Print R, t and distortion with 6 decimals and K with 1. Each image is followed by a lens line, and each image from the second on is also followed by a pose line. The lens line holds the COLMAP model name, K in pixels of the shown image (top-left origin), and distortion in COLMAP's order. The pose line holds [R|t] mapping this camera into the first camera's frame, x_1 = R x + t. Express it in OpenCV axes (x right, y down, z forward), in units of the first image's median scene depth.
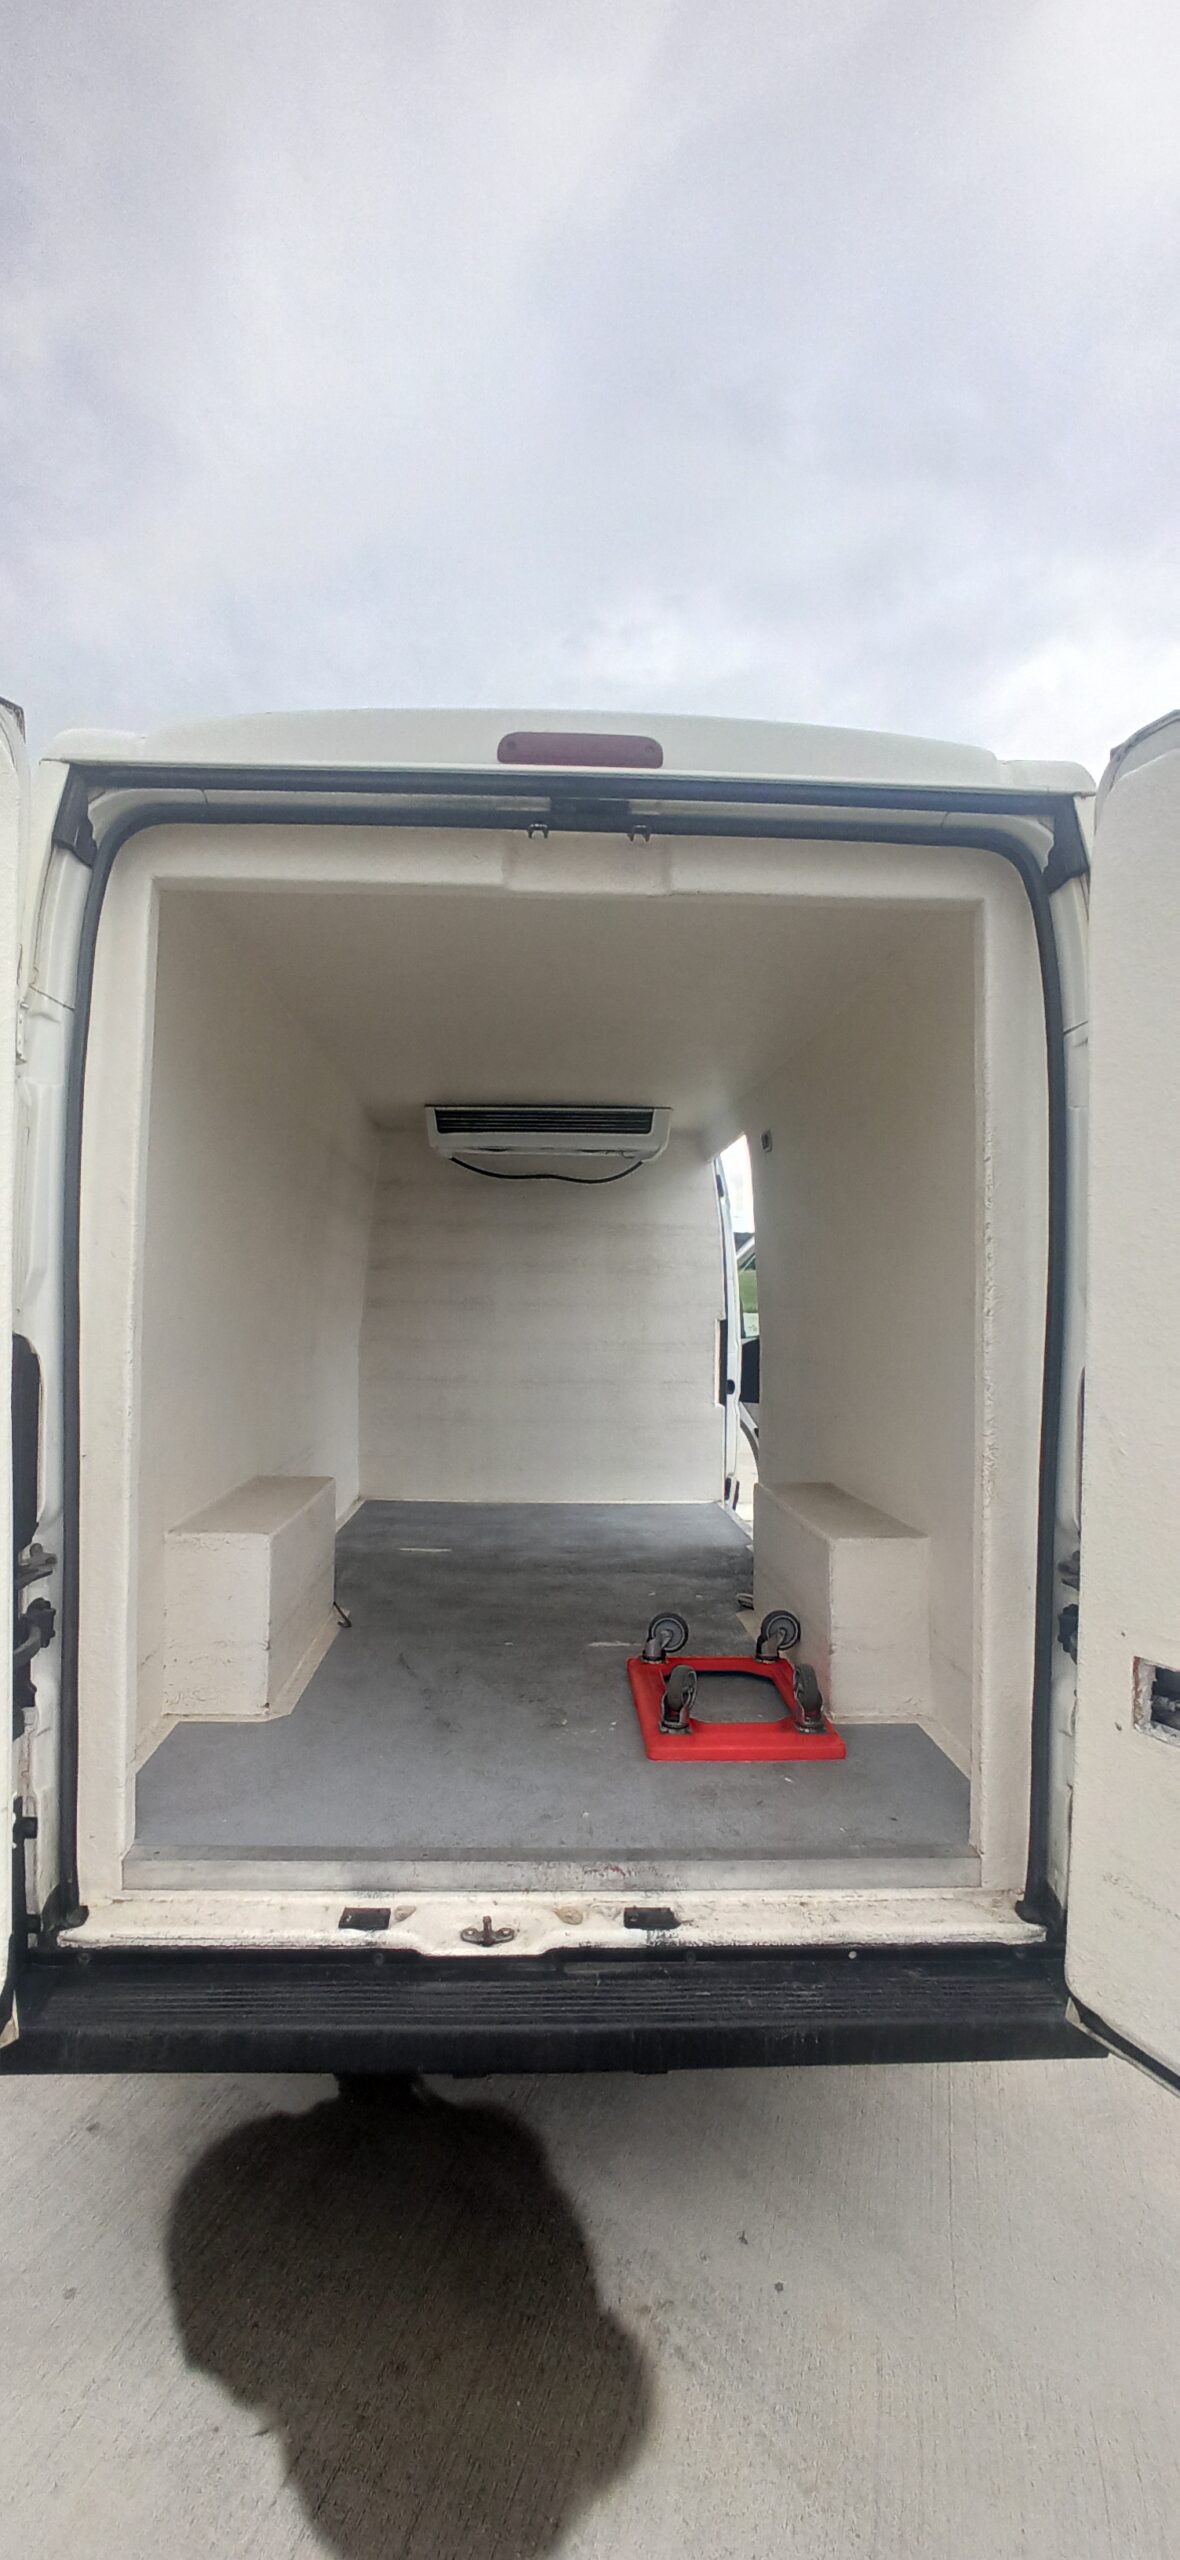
lens RADIAL K [[1197.4, 0, 573.6], [0, 1197.4, 1297.1], [0, 0, 1]] dist [-0.028495, 0.000661]
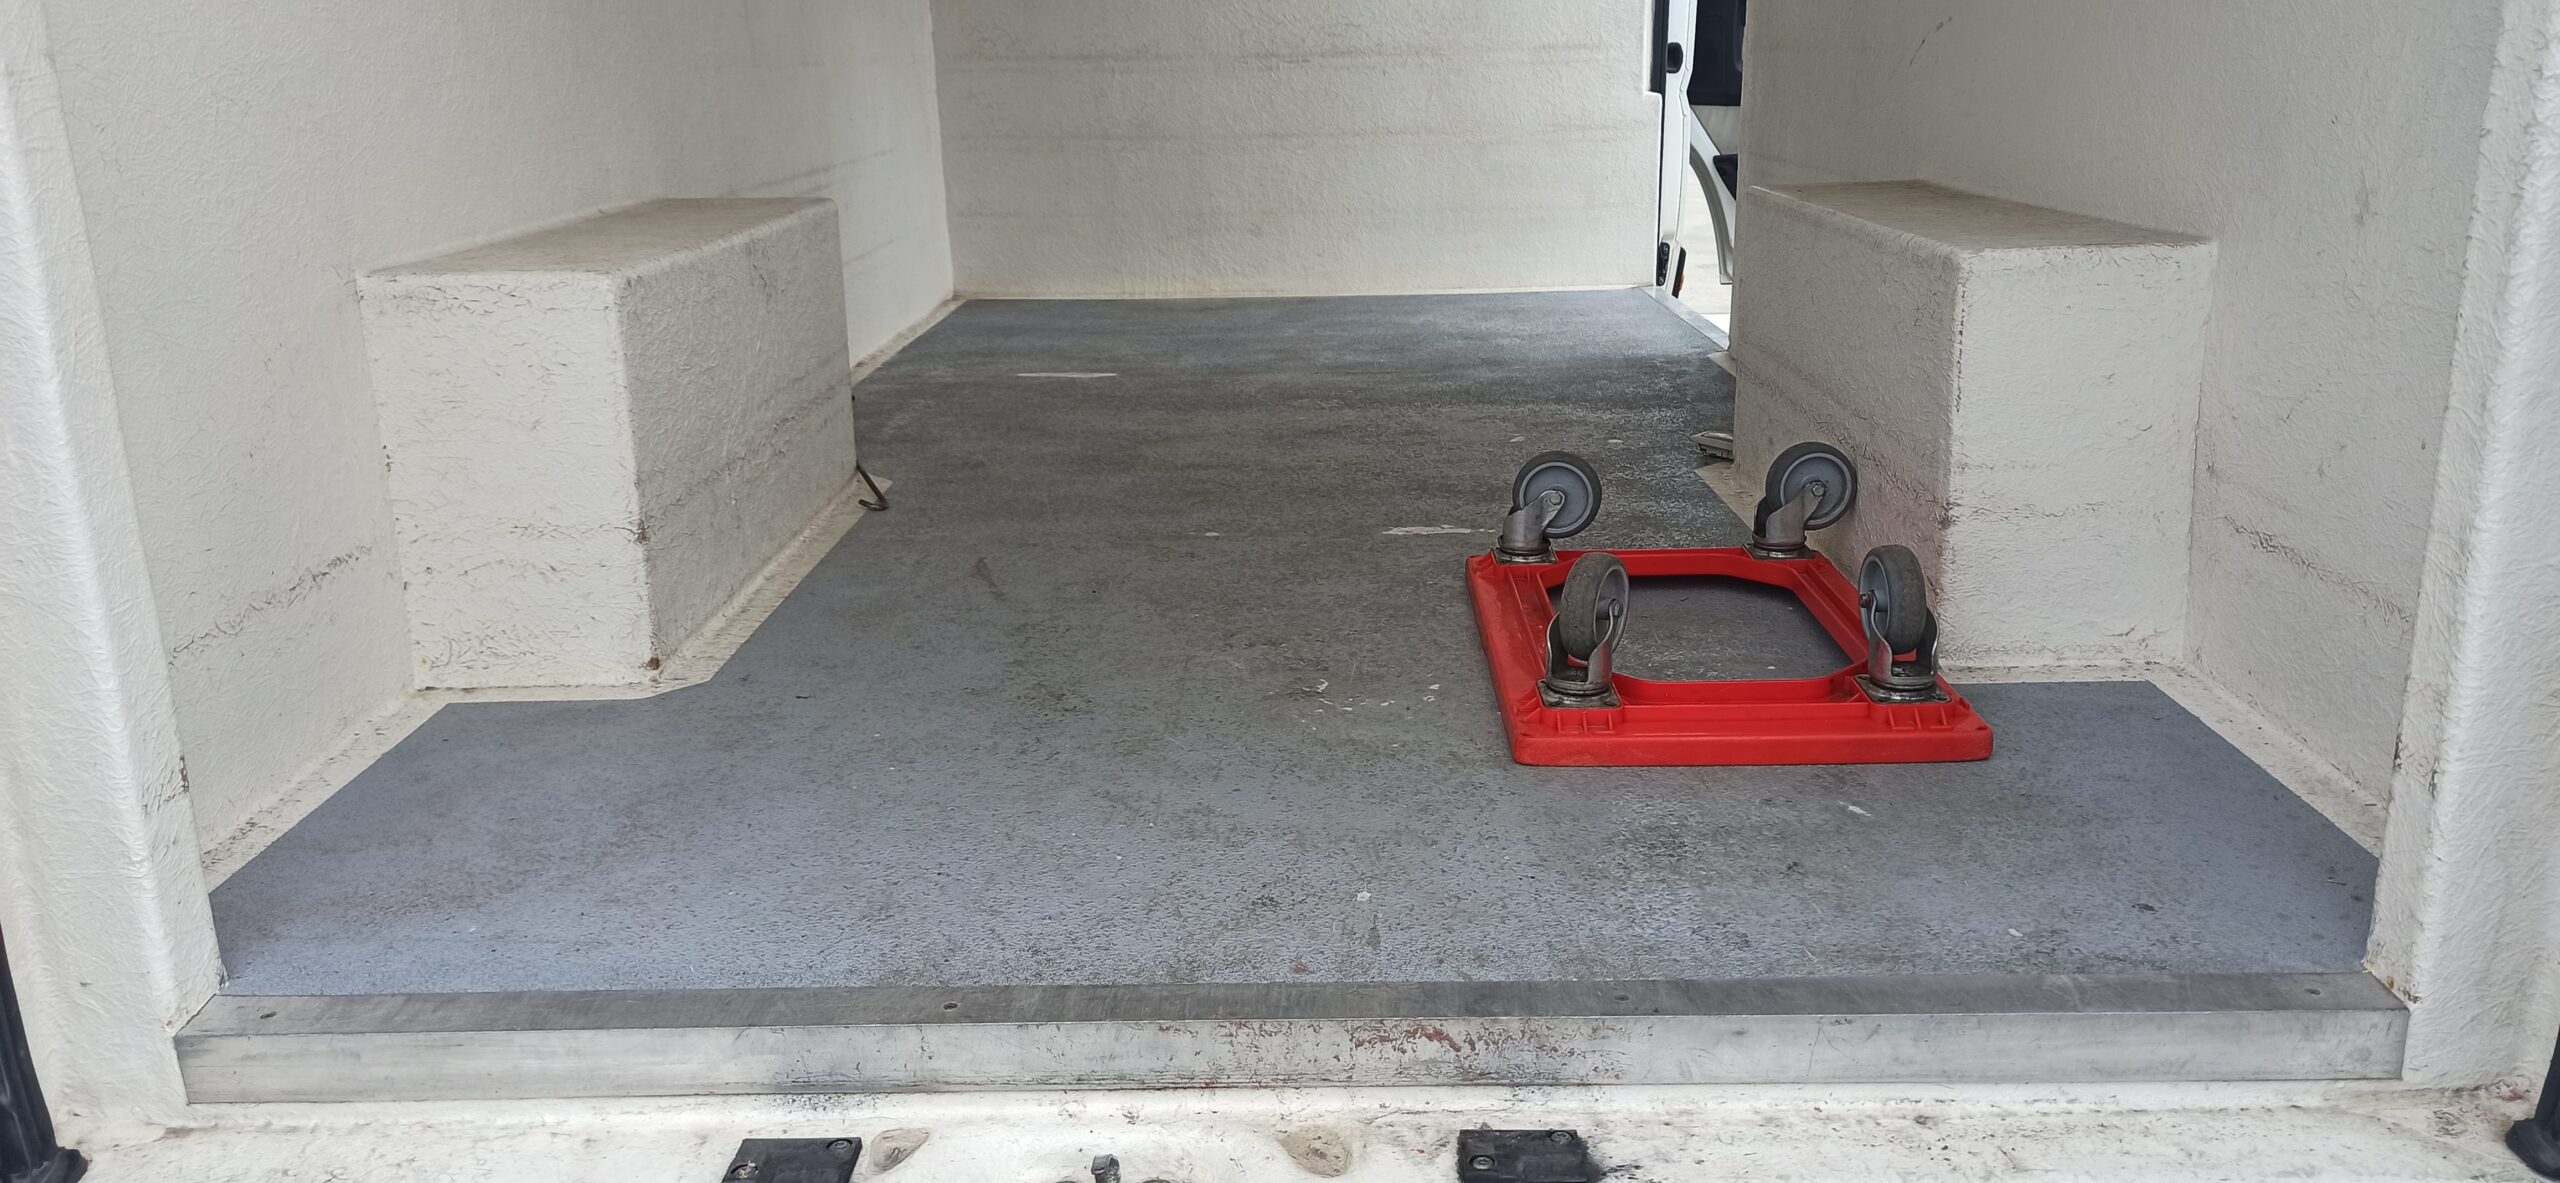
lens RADIAL K [[1901.8, 0, 1290.8], [0, 1901.8, 582.3], [0, 0, 1]] dist [0.043776, -0.002253]
pose [[0.998462, -0.018451, -0.052278, 0.019809], [0.032128, 0.961072, 0.274424, 0.138466], [0.045180, -0.275682, 0.960187, 0.368389]]
